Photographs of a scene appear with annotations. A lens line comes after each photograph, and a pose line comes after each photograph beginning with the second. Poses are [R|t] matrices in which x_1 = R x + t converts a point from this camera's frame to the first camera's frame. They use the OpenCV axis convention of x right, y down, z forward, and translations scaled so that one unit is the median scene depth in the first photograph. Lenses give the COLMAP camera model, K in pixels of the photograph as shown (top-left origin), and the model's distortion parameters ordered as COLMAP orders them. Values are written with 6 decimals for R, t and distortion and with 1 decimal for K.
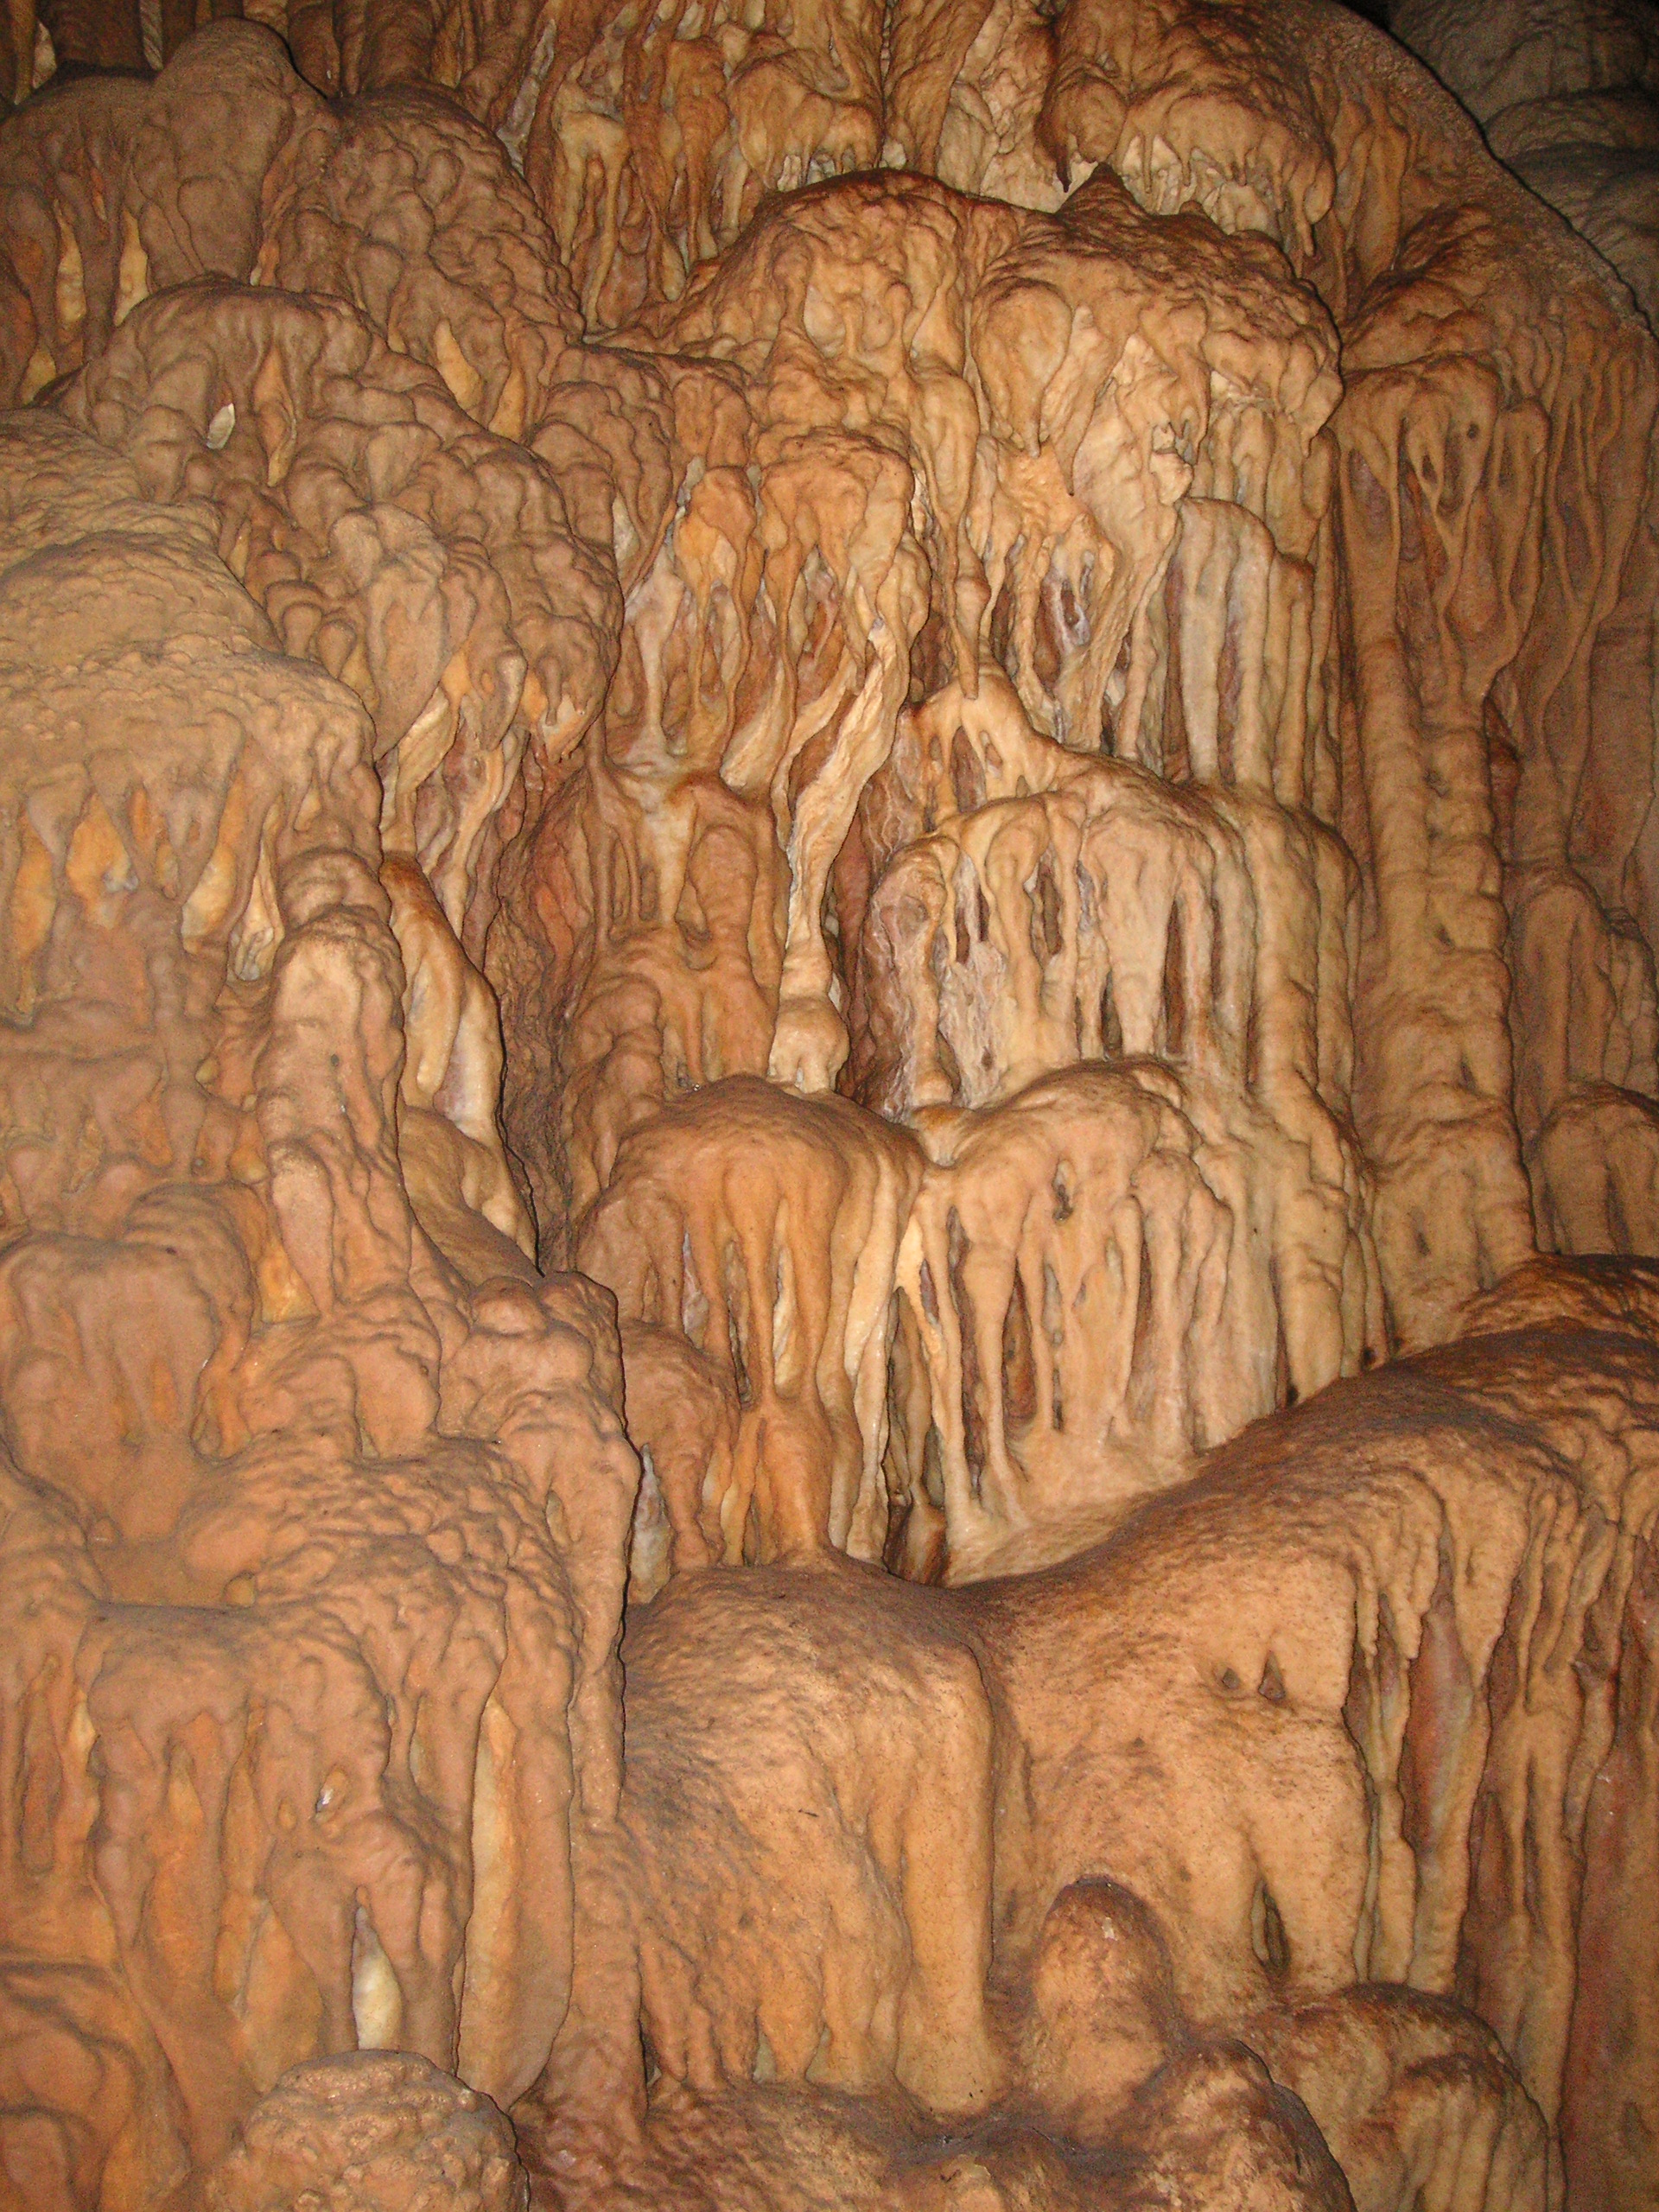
lens RADIAL K [[2395.7, 0, 796.9], [0, 2395.7, 1058.7], [0, 0, 1]] dist [-0.150352, 0.000000]
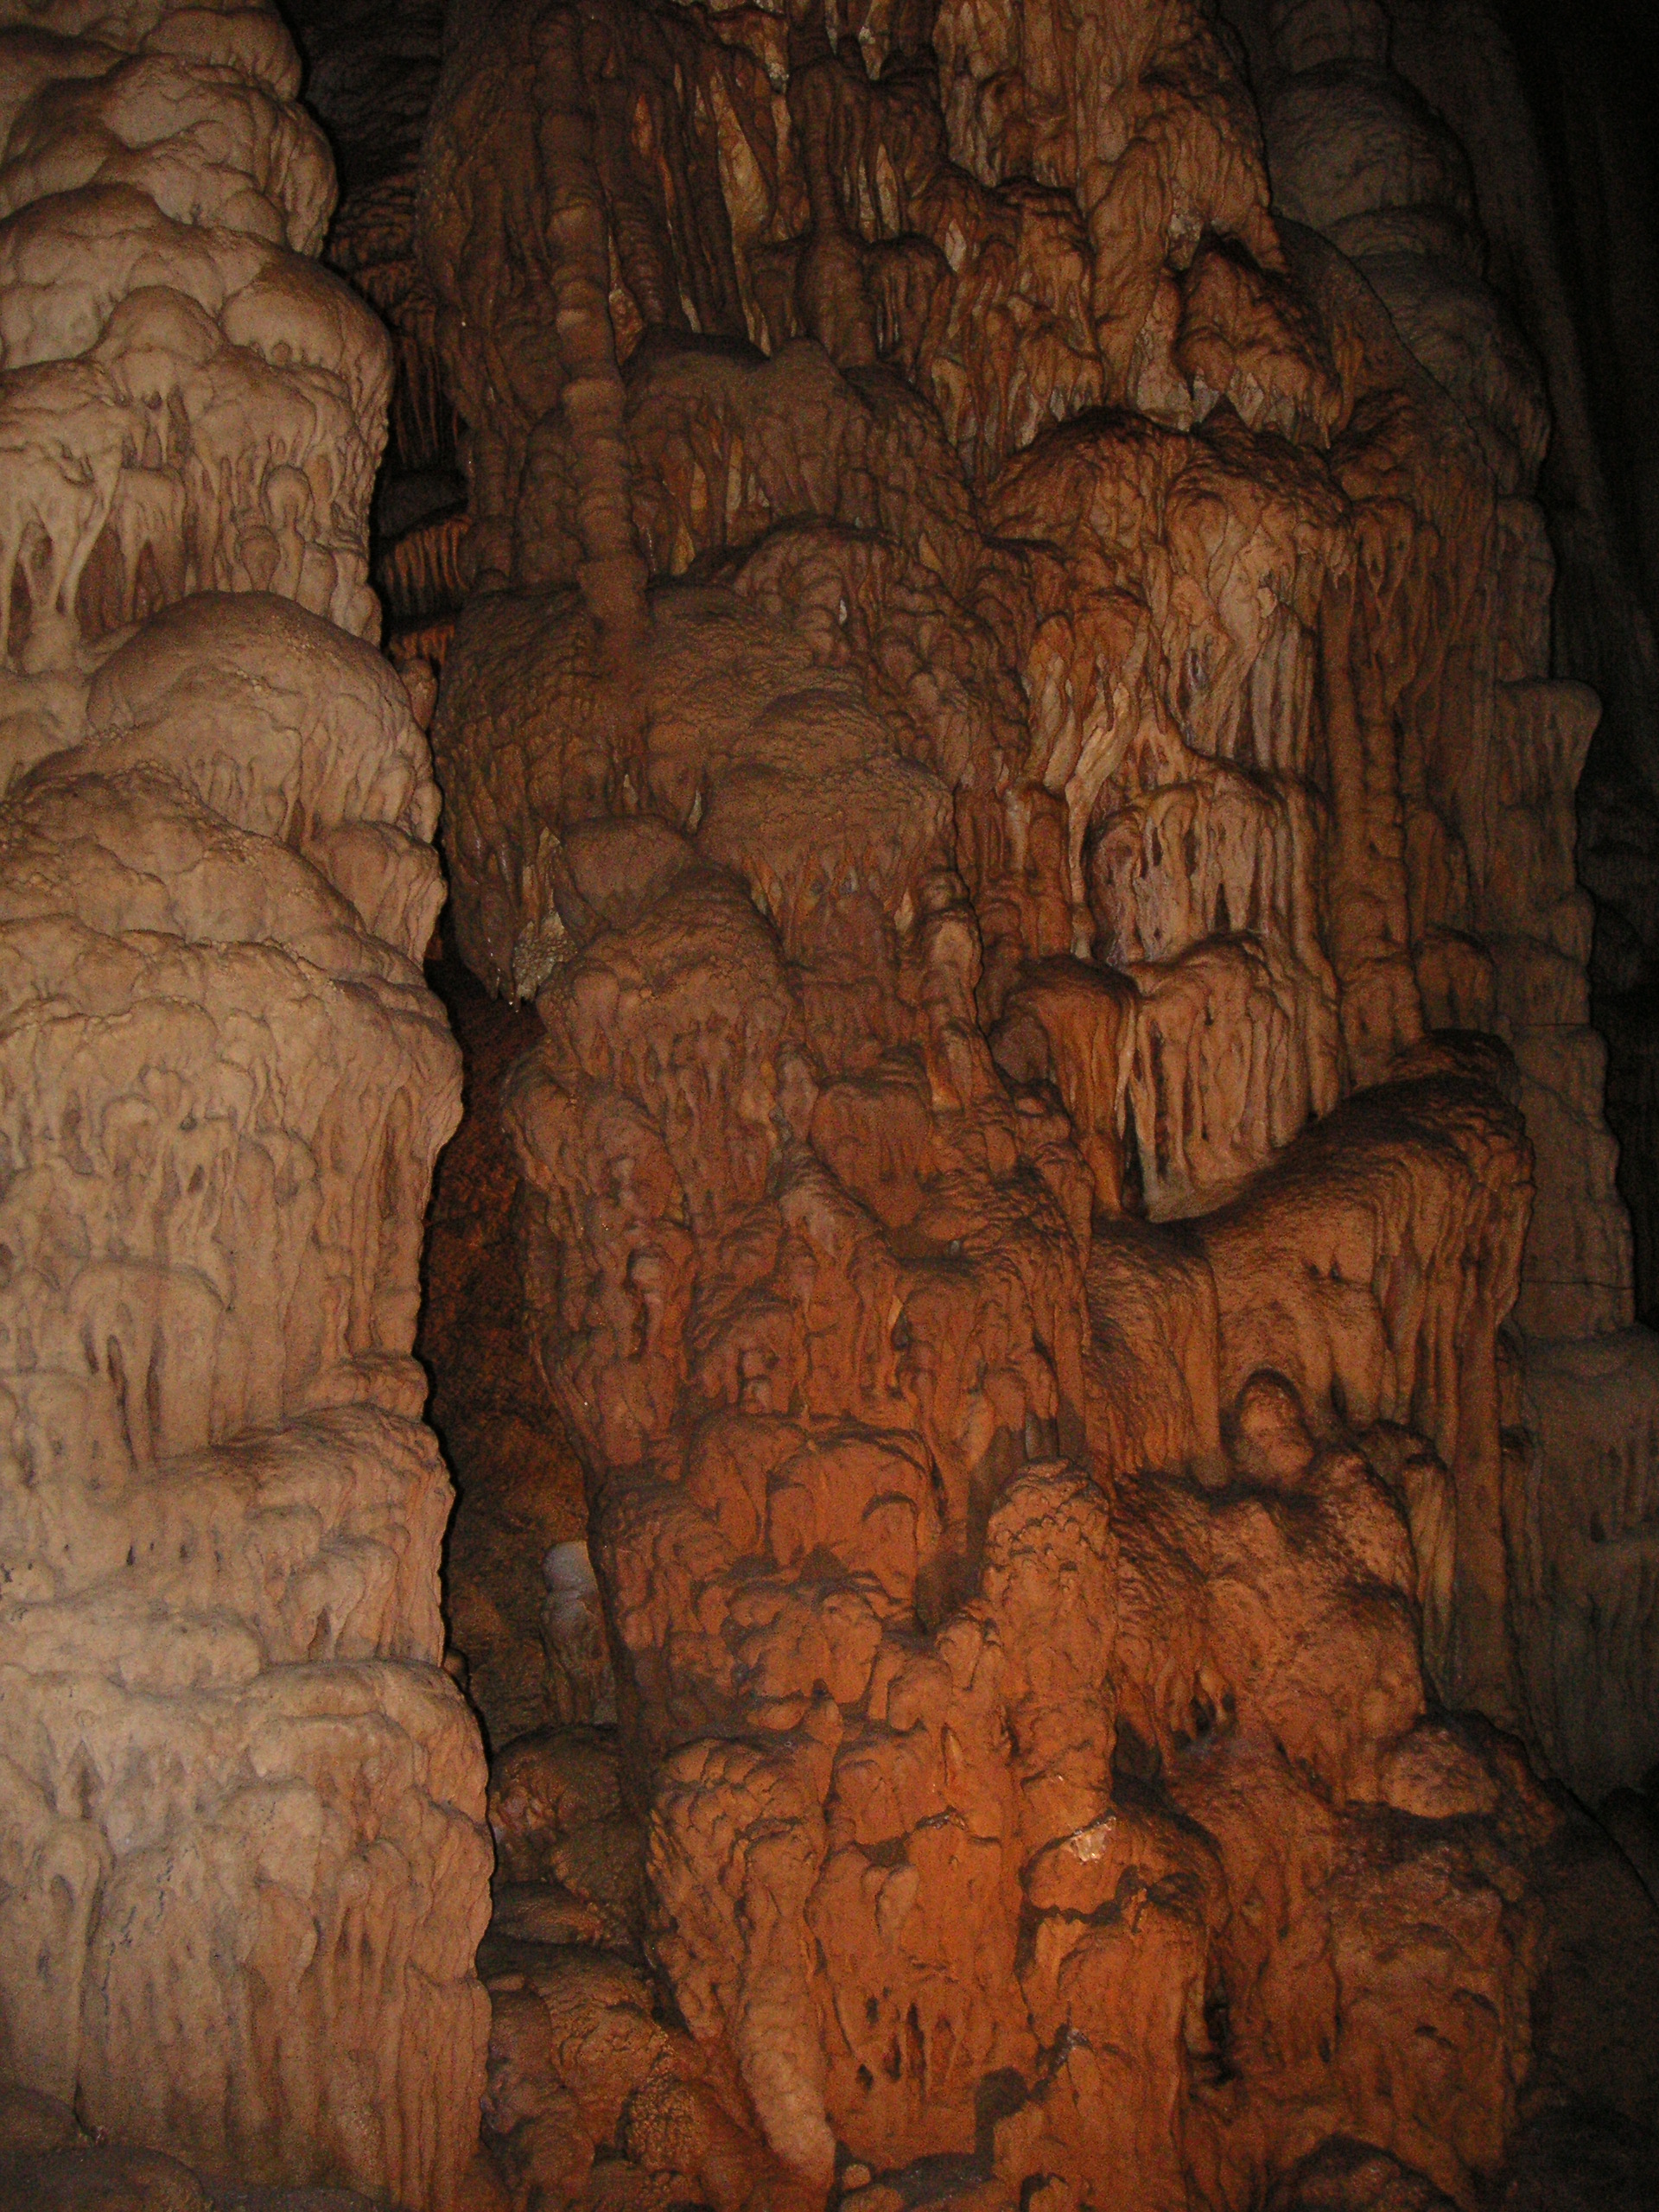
lens RADIAL K [[2395.7, 0, 784.7], [0, 2395.7, 1034.5], [0, 0, 1]] dist [-0.150352, 0.000000]
pose [[0.976778, -0.015194, 0.213713, -0.587967], [-0.019523, 0.987021, 0.159402, -0.208553], [-0.213361, -0.159873, 0.963804, -0.686902]]
